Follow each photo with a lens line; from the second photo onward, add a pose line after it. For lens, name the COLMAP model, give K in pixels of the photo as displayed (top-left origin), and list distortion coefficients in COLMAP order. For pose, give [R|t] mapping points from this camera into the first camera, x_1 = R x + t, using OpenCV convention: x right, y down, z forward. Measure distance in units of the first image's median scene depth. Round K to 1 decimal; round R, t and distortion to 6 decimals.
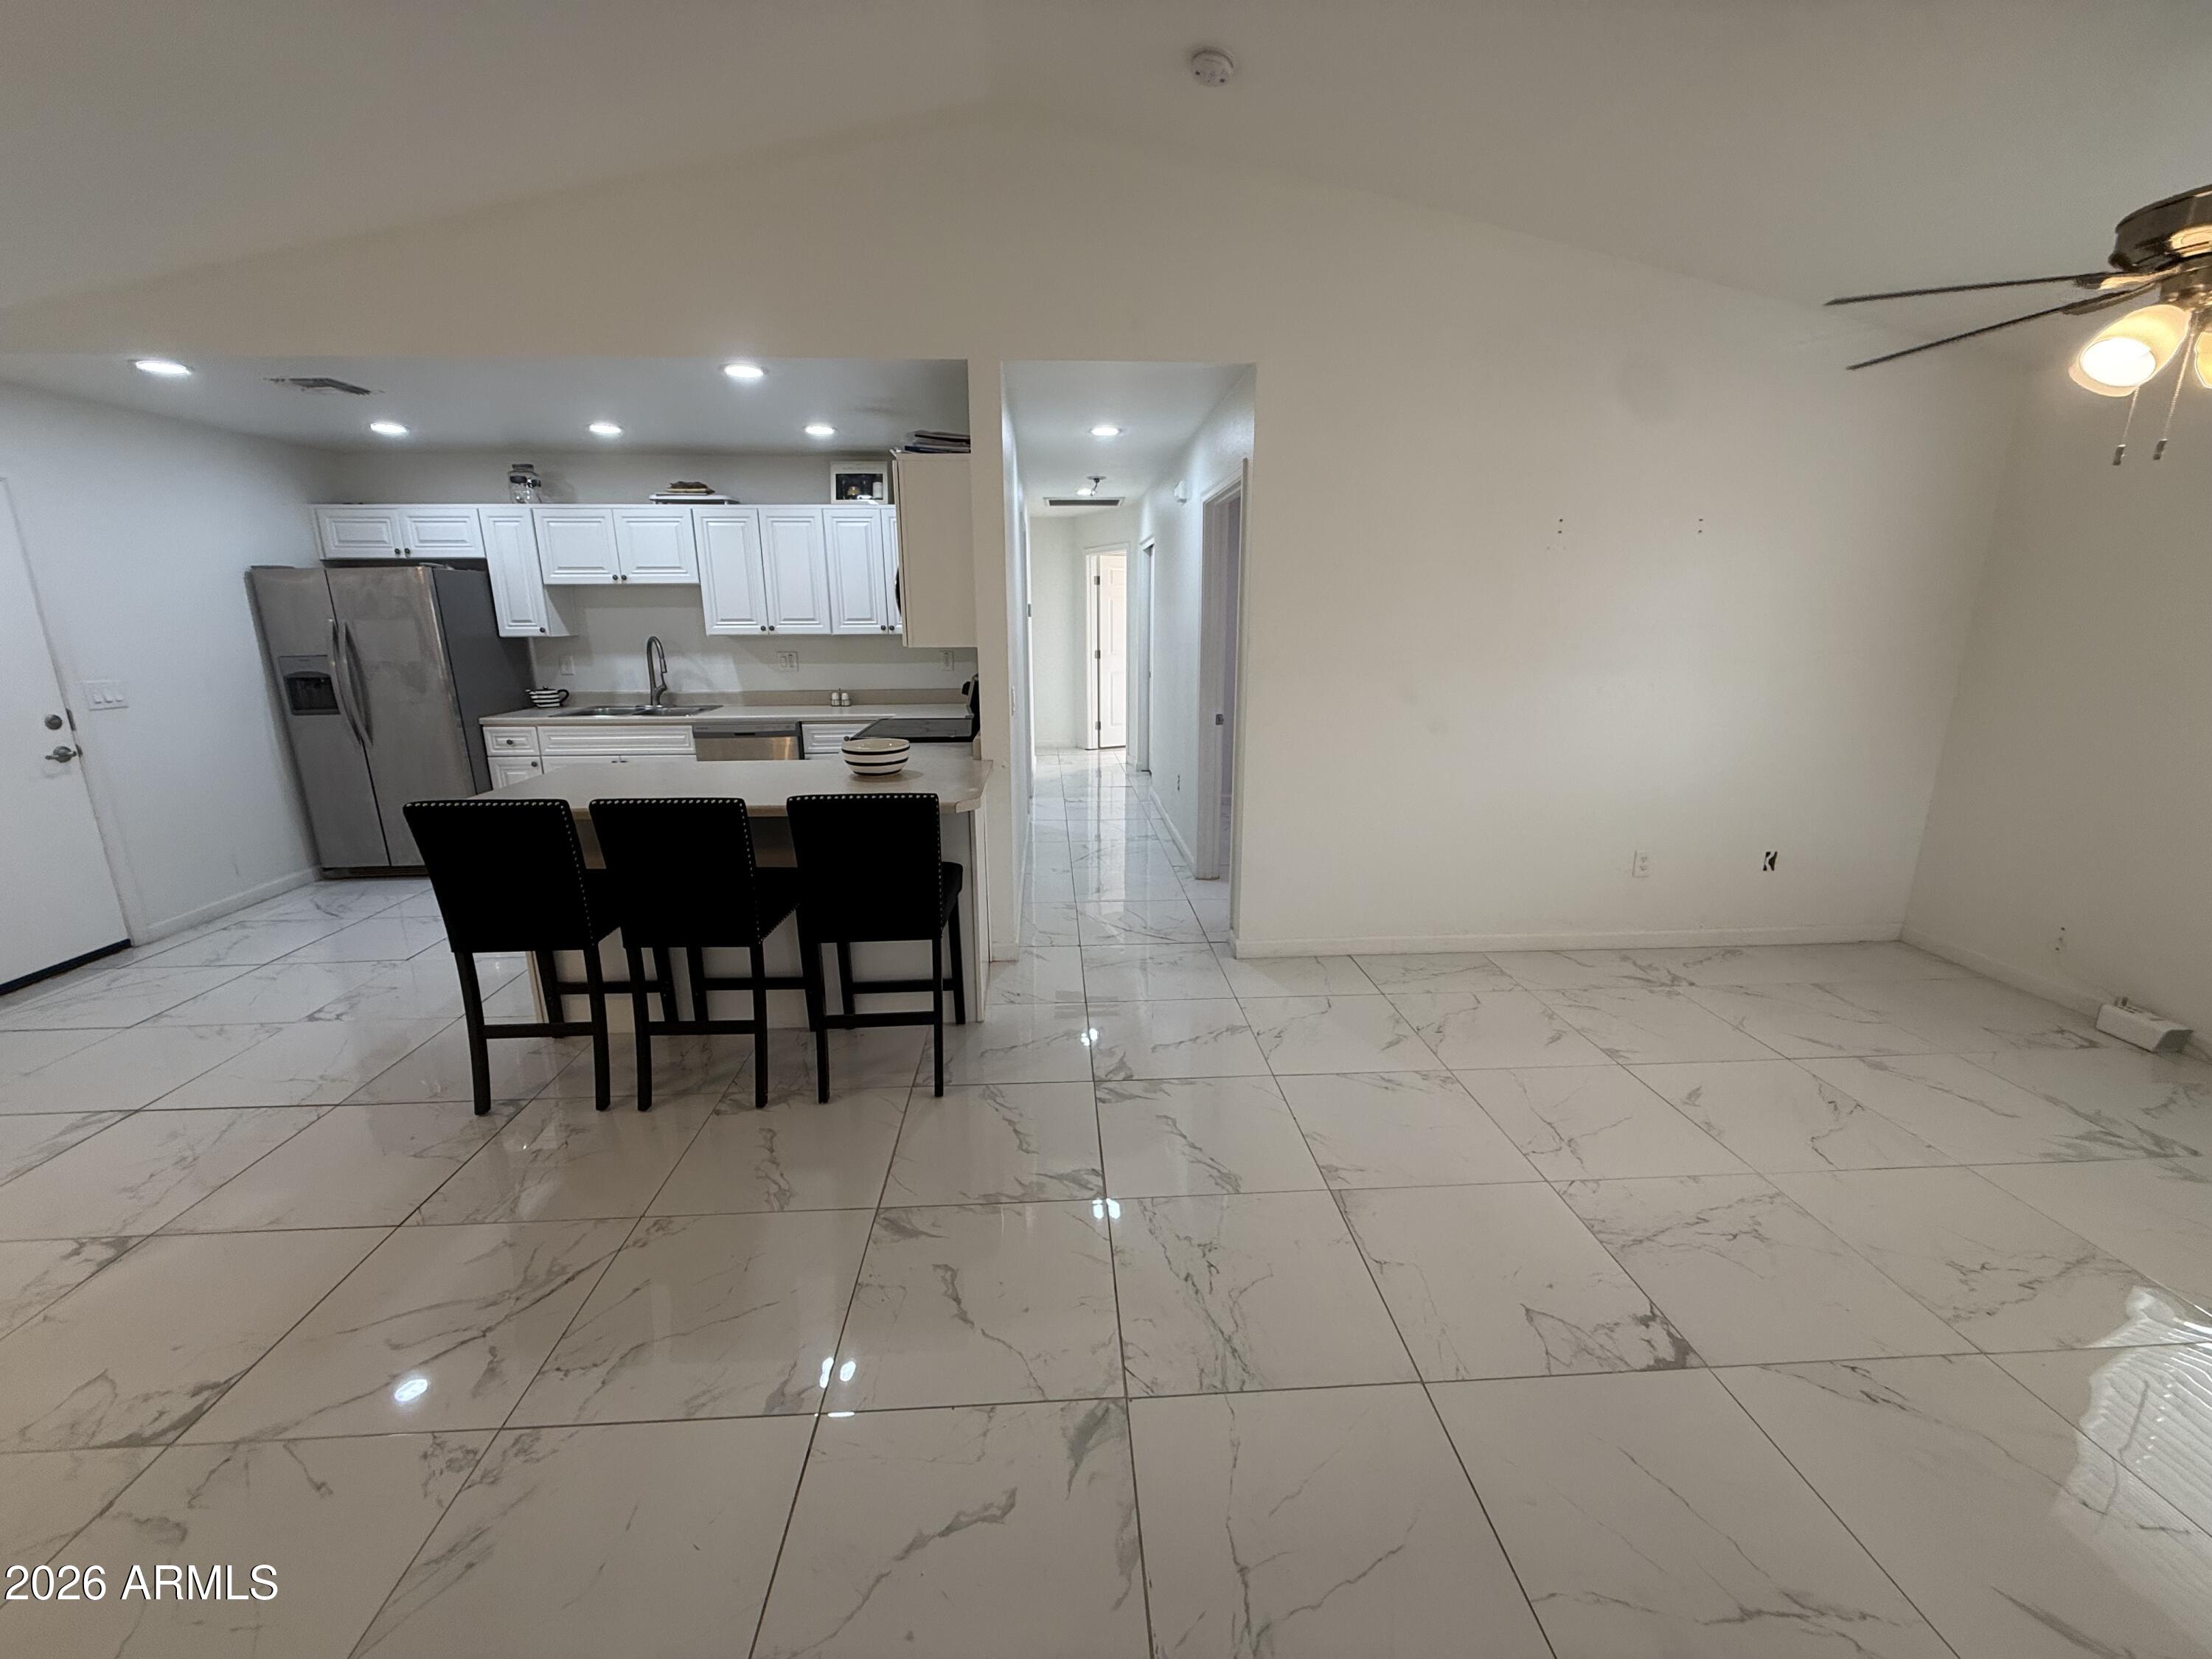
lens RADIAL K [[879.0, 0, 1099.5], [0, 879.0, 826.9], [0, 0, 1]] dist [0.000709, -0.000216]
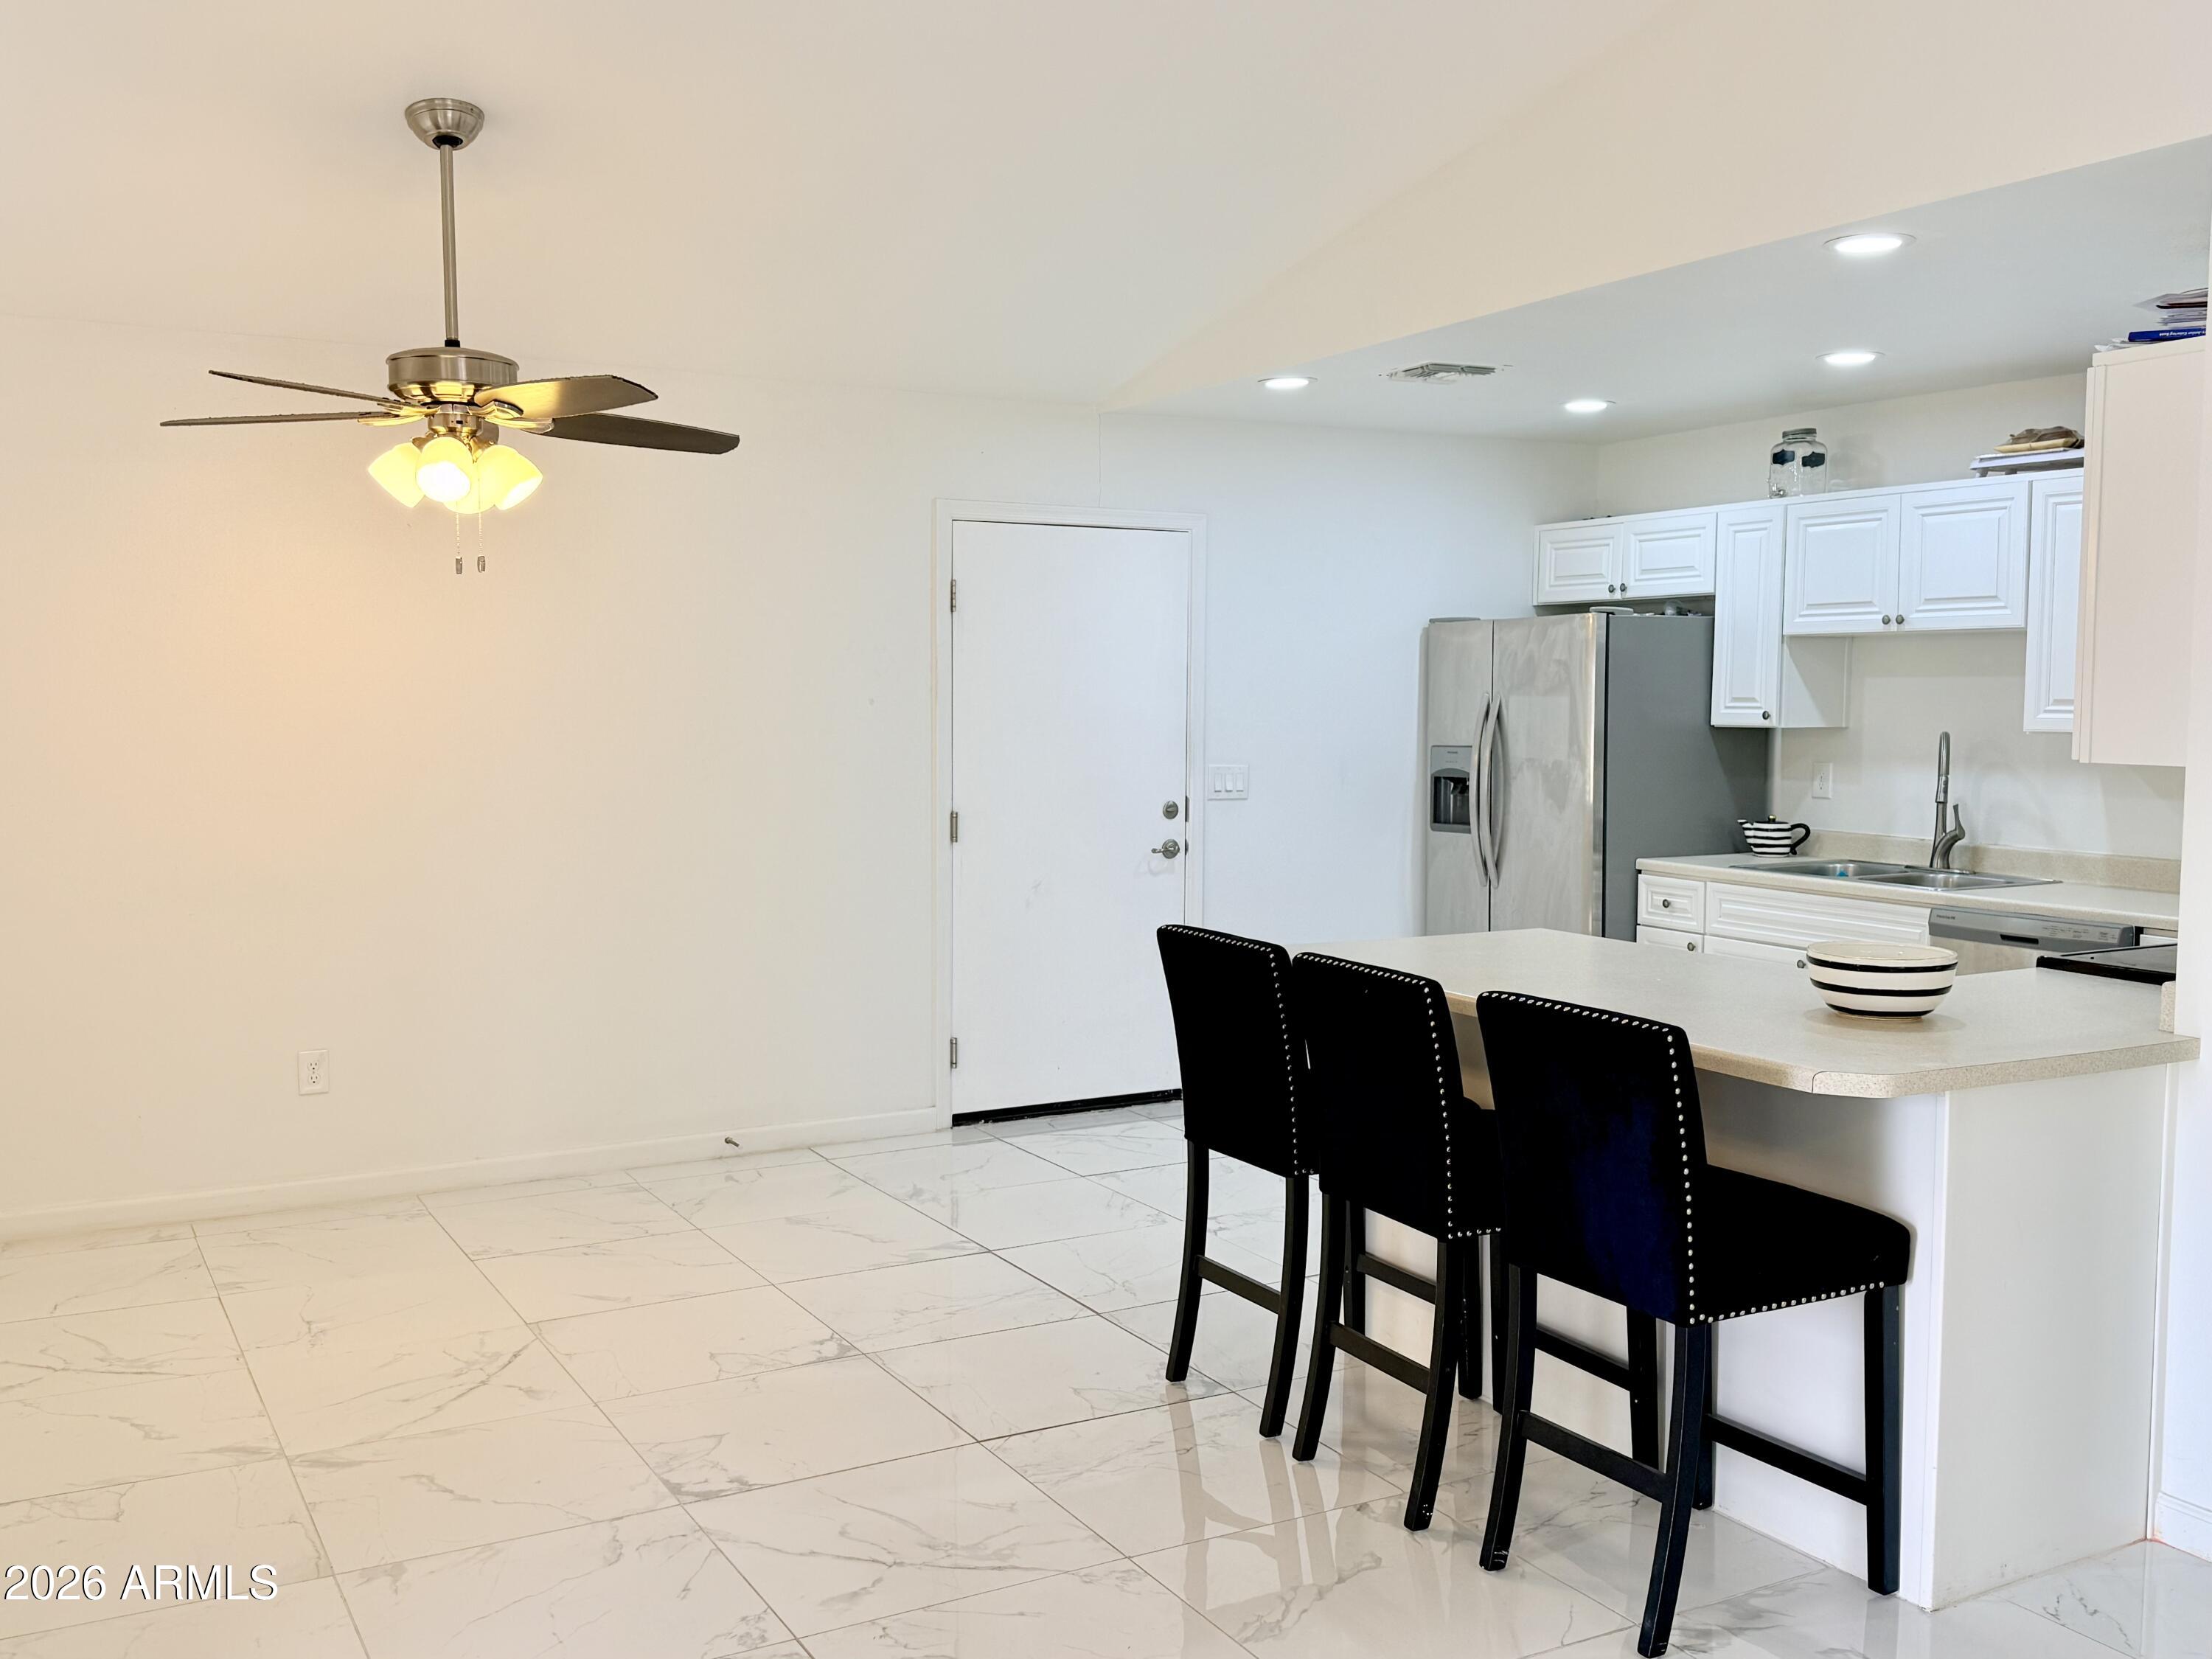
lens RADIAL K [[2028.9, 0, 1108.2], [0, 2028.9, 844.8], [0, 0, 1]] dist [0.201716, -0.434883]
pose [[0.436084, 0.076609, -0.896639, 0.374676], [-0.222570, 0.974597, -0.024978, -0.019160], [0.871948, 0.210458, 0.442057, 0.078803]]
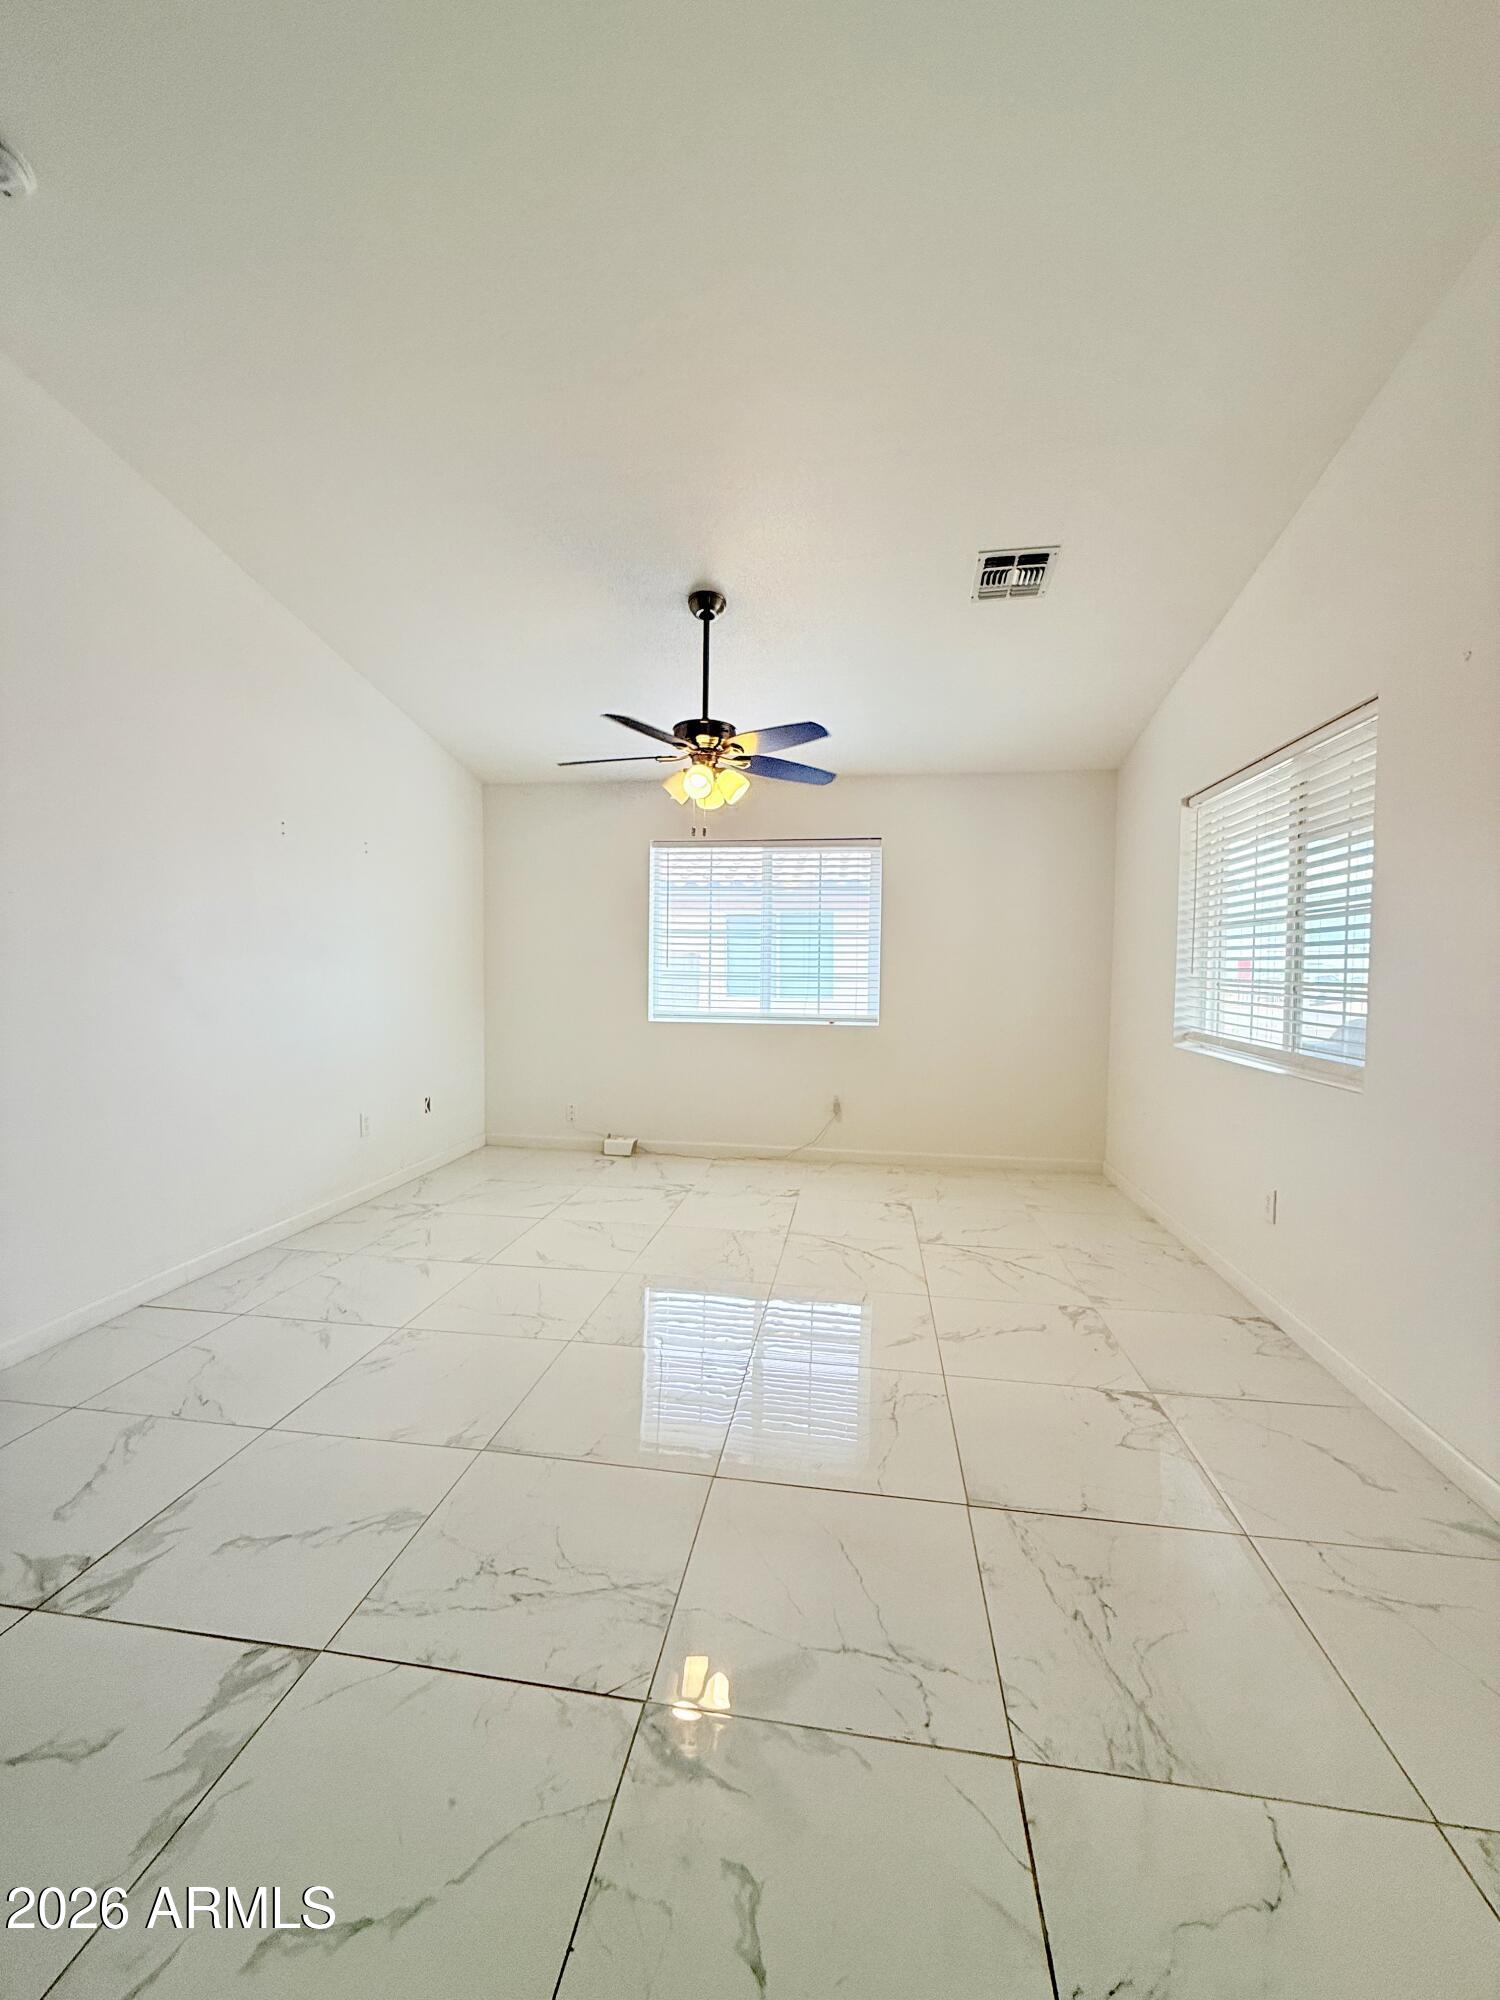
lens RADIAL K [[794.8, 0, 750.0], [0, 794.8, 1000.0], [0, 0, 1]] dist [0.000709, -0.000216]
pose [[0.201068, -0.033731, 0.978996, -0.232925], [0.223358, 0.974659, -0.012292, 0.006341], [-0.953773, 0.221138, 0.203507, 0.203980]]
